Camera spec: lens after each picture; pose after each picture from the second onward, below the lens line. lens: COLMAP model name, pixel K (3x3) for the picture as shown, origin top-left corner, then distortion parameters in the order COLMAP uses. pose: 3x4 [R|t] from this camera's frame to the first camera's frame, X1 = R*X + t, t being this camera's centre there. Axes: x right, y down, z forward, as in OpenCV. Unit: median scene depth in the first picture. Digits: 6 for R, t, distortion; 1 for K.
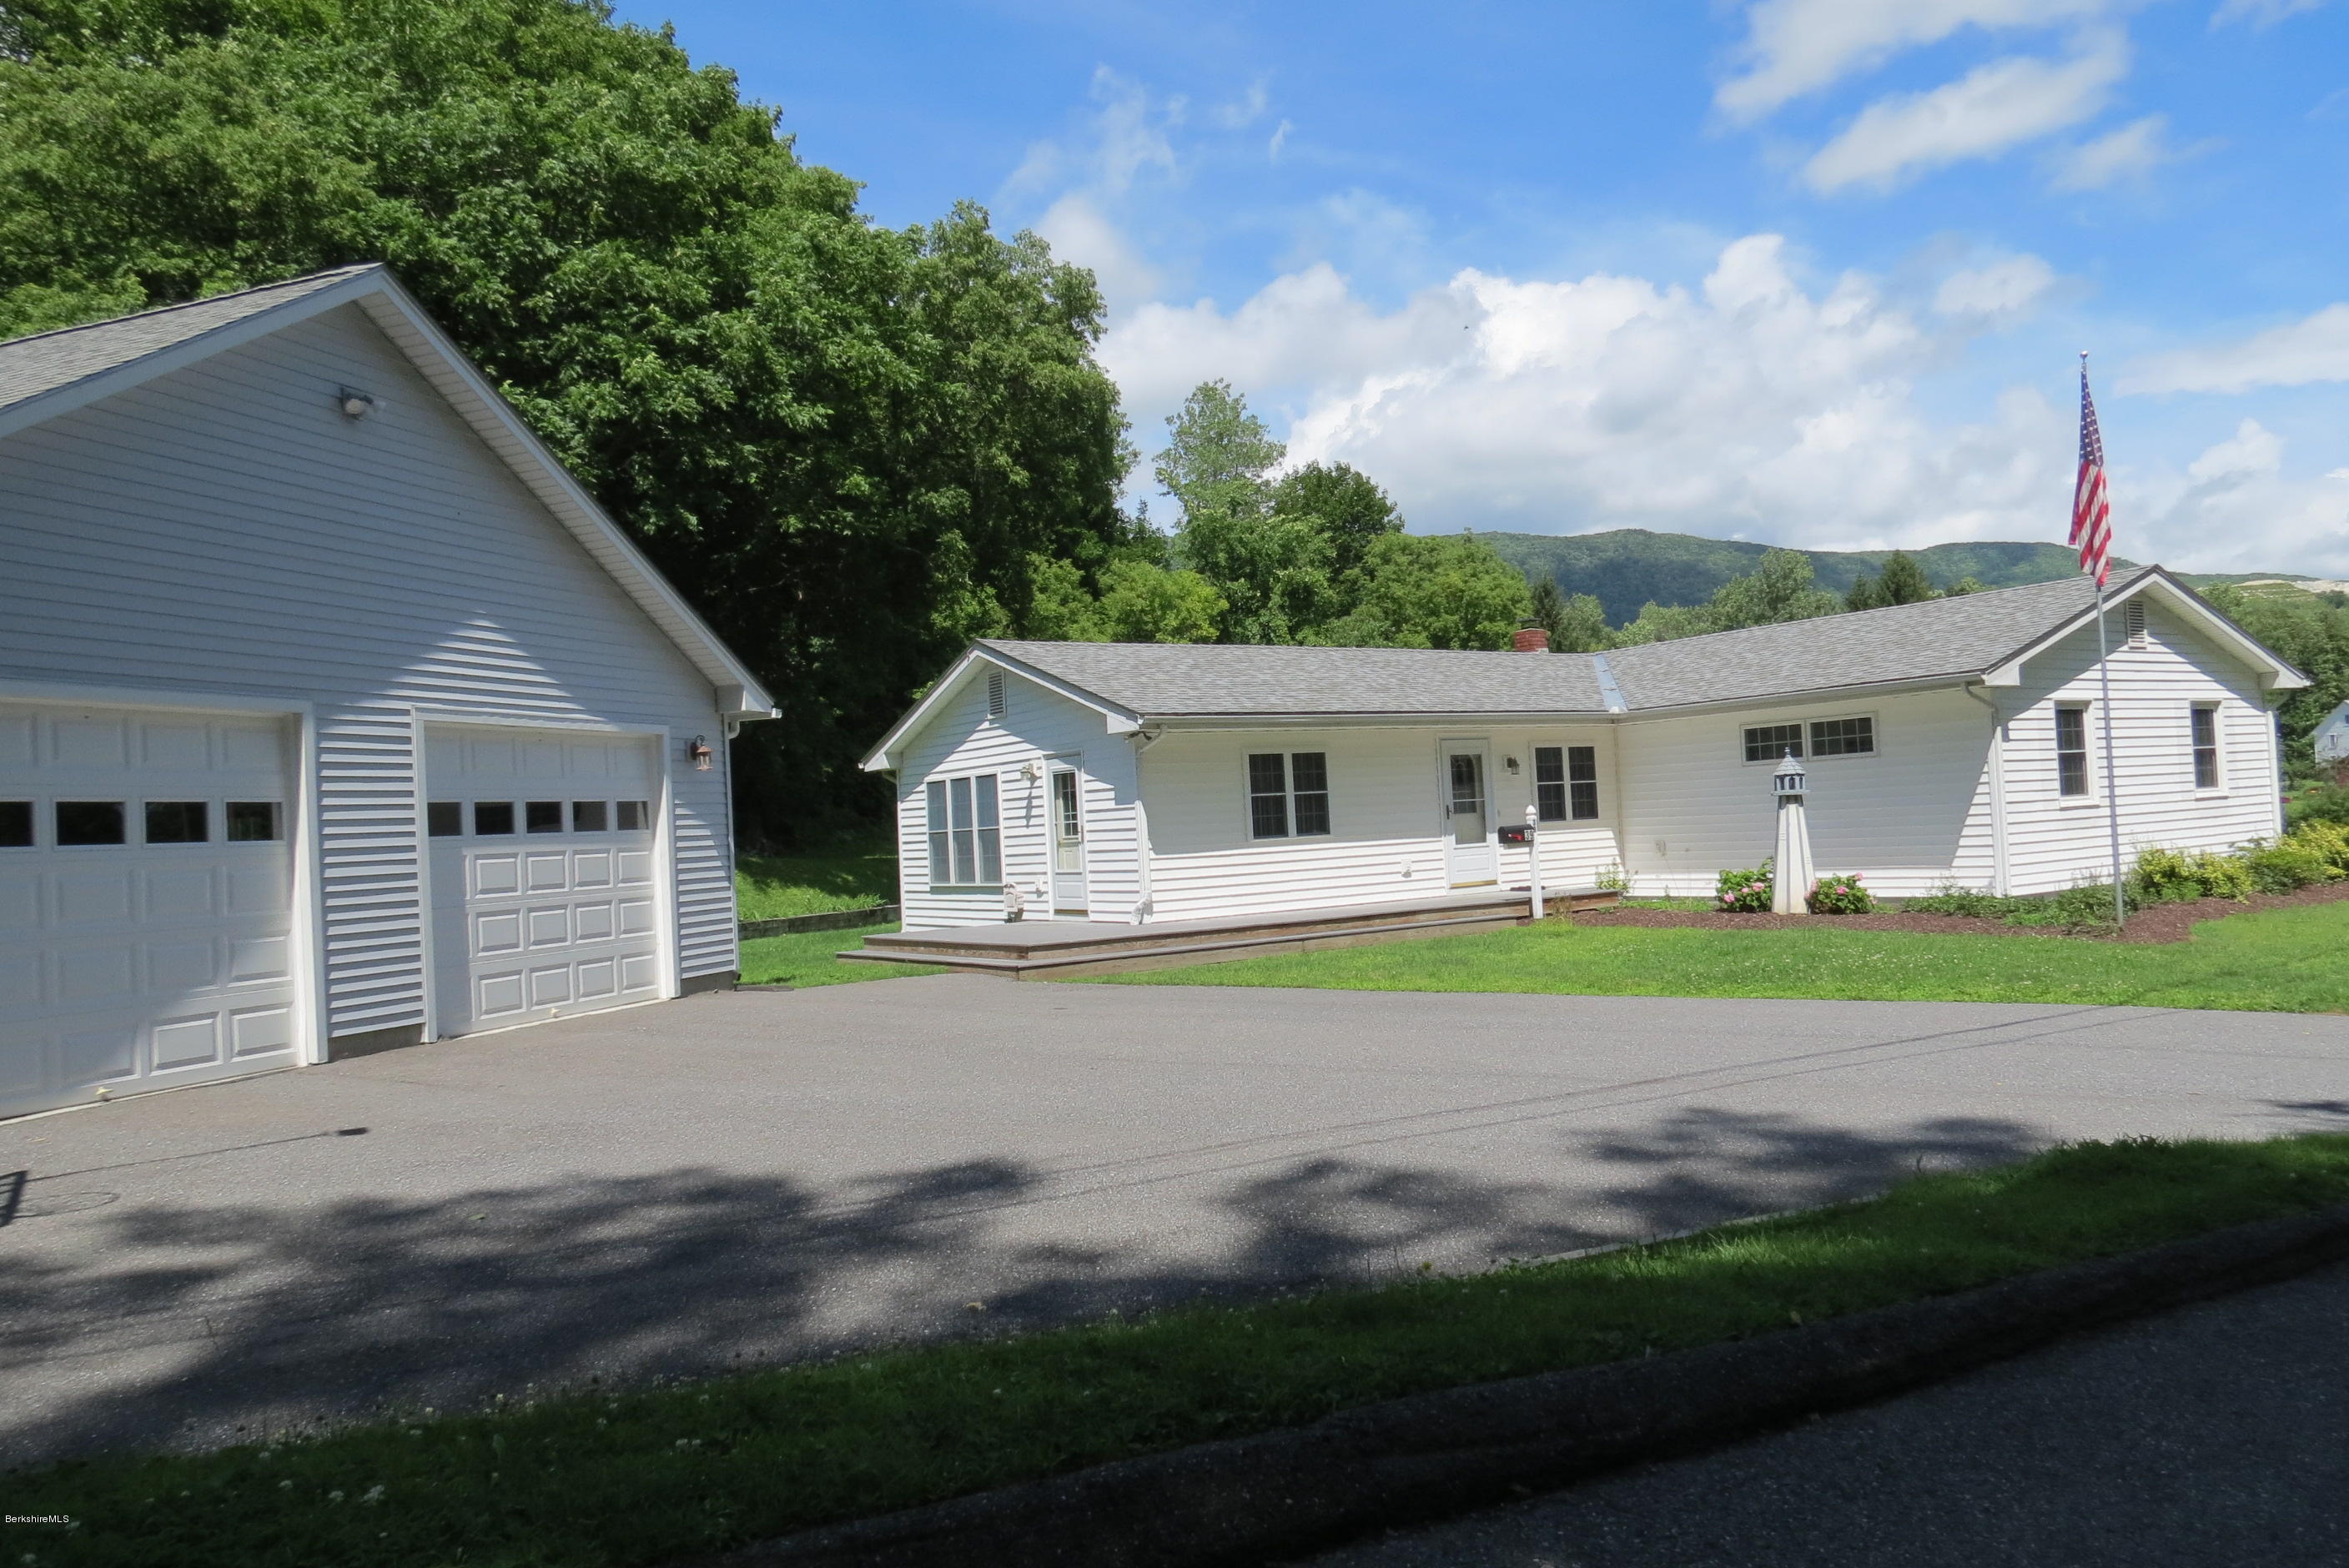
lens RADIAL K [[1672.5, 0, 1174.0], [0, 1672.5, 775.1], [0, 0, 1]] dist [-0.017984, -0.005669]
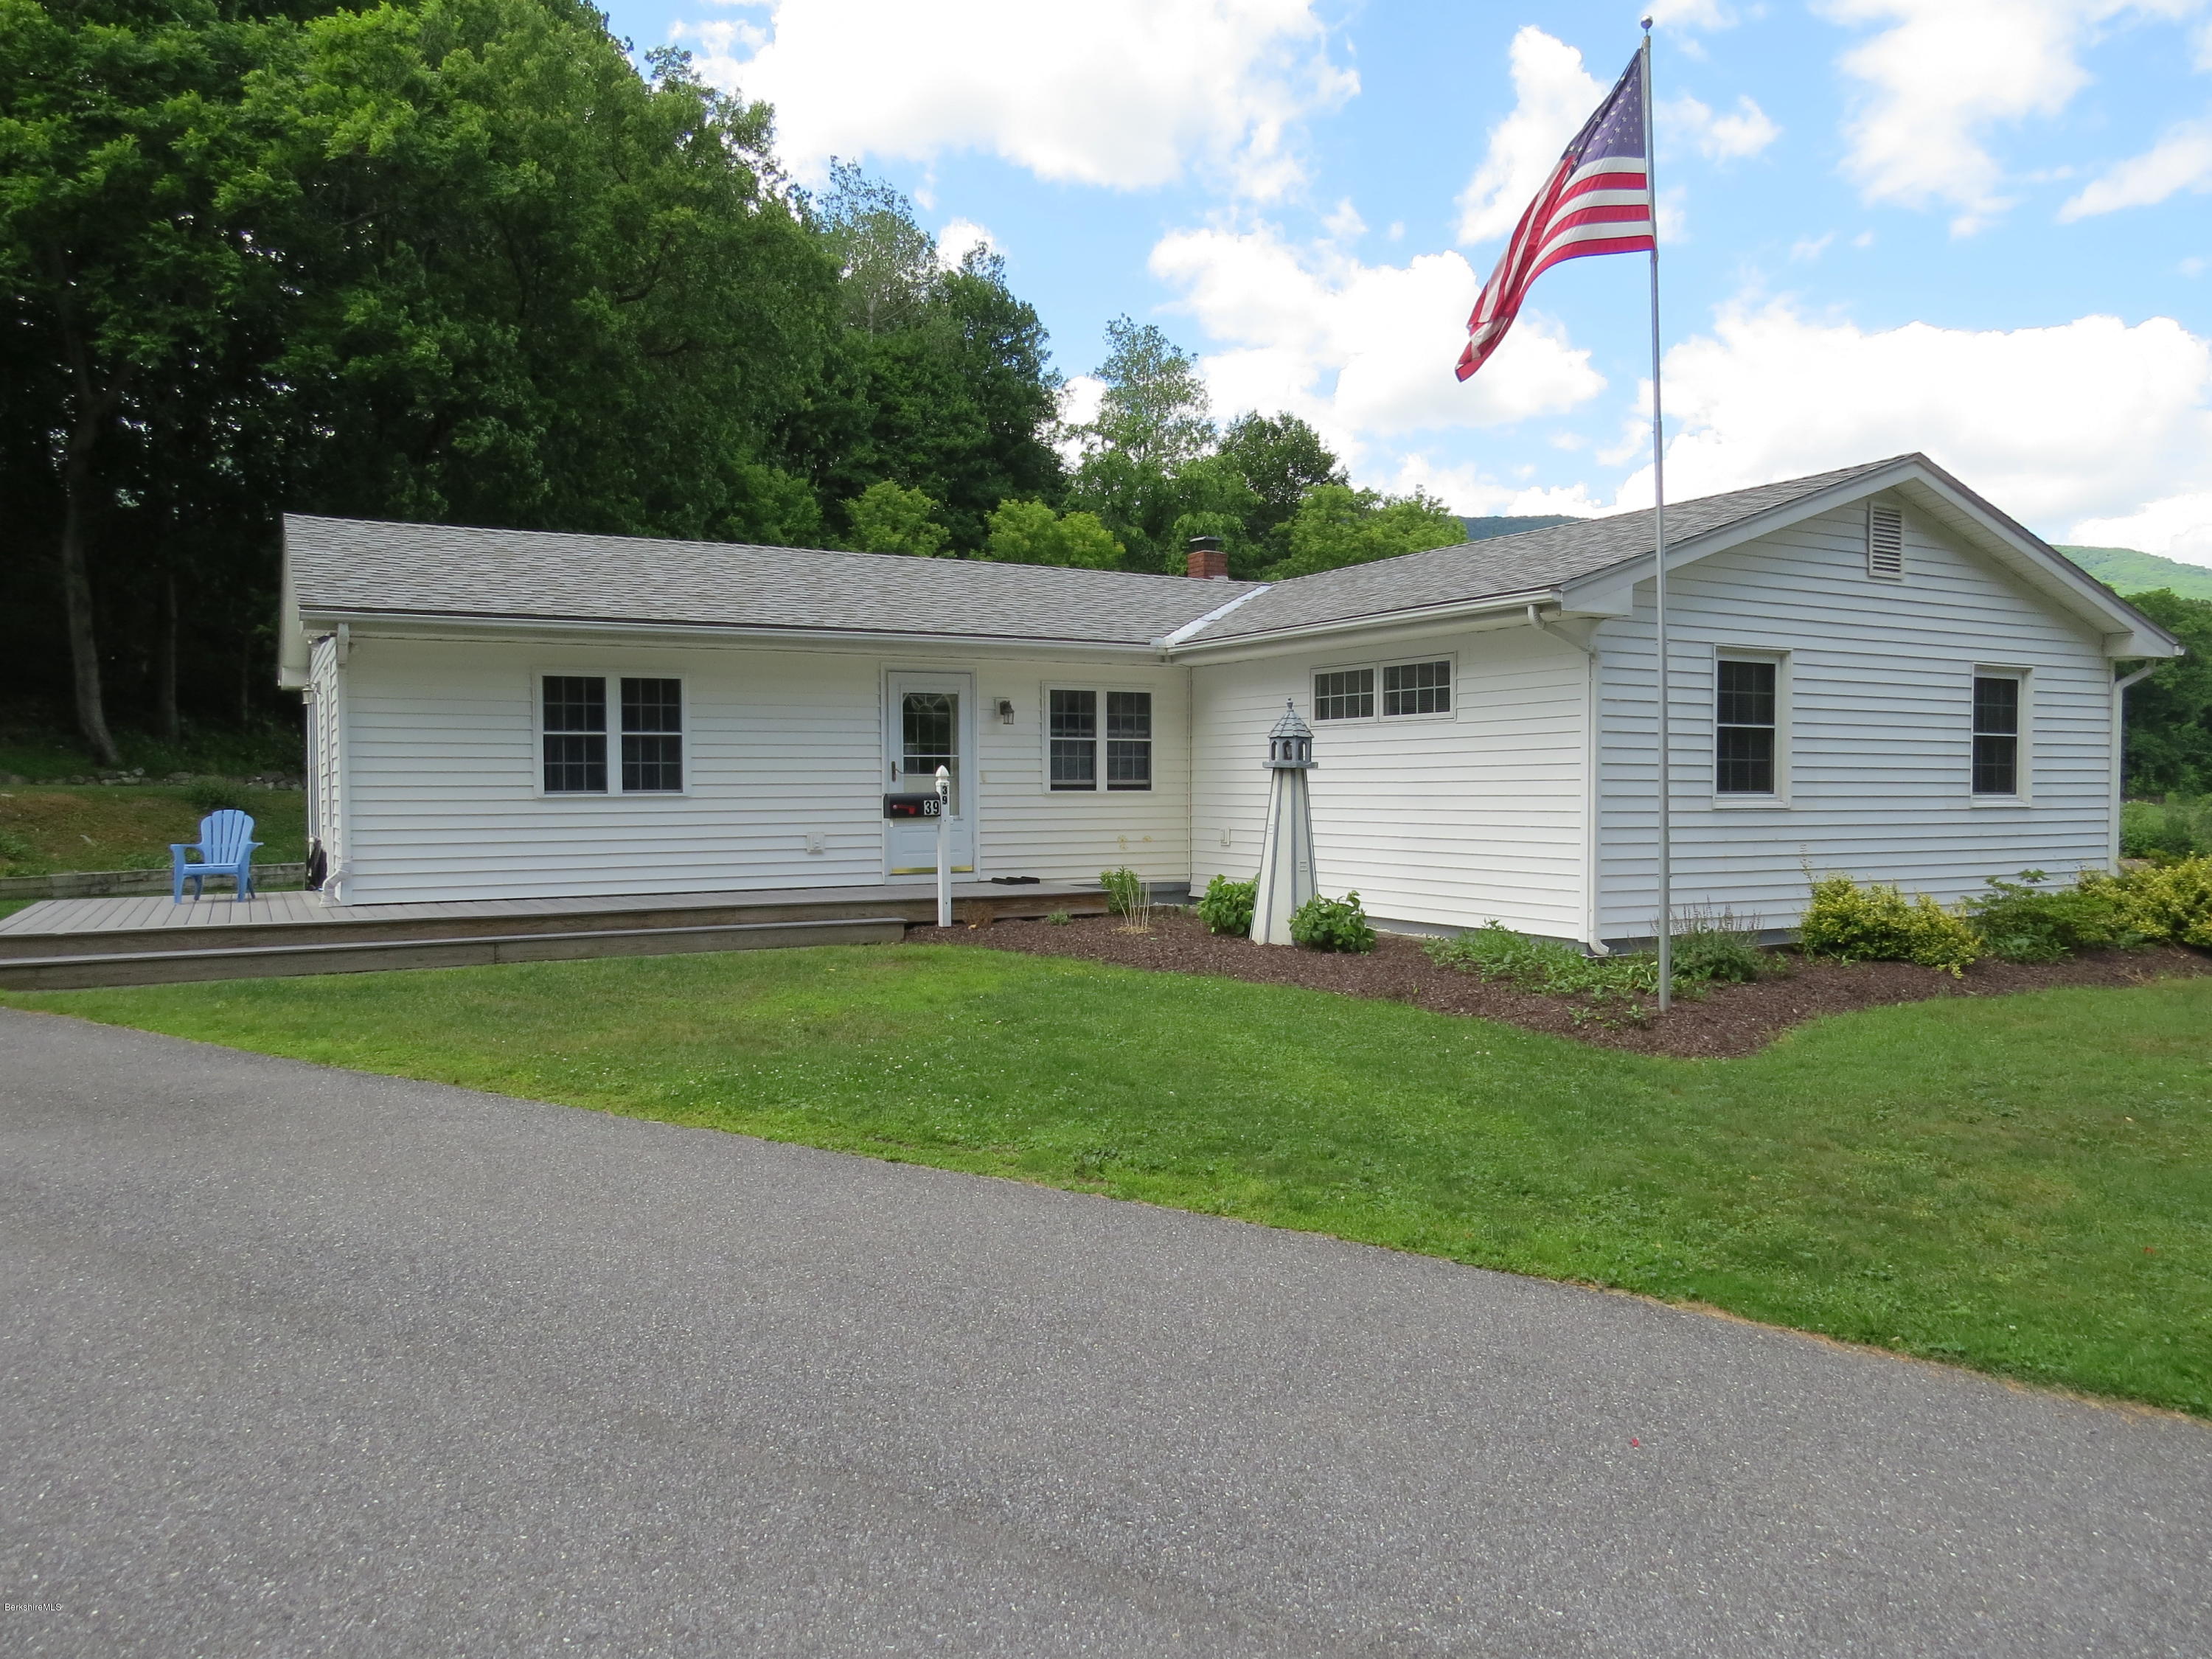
lens RADIAL K [[1566.1, 0, 1091.5], [0, 1566.1, 849.5], [0, 0, 1]] dist [-0.036512, 0.022203]
pose [[0.995007, 0.052534, -0.084854, 0.334221], [-0.046048, 0.995992, 0.076673, -0.000159], [0.088542, -0.072383, 0.993439, 0.350420]]
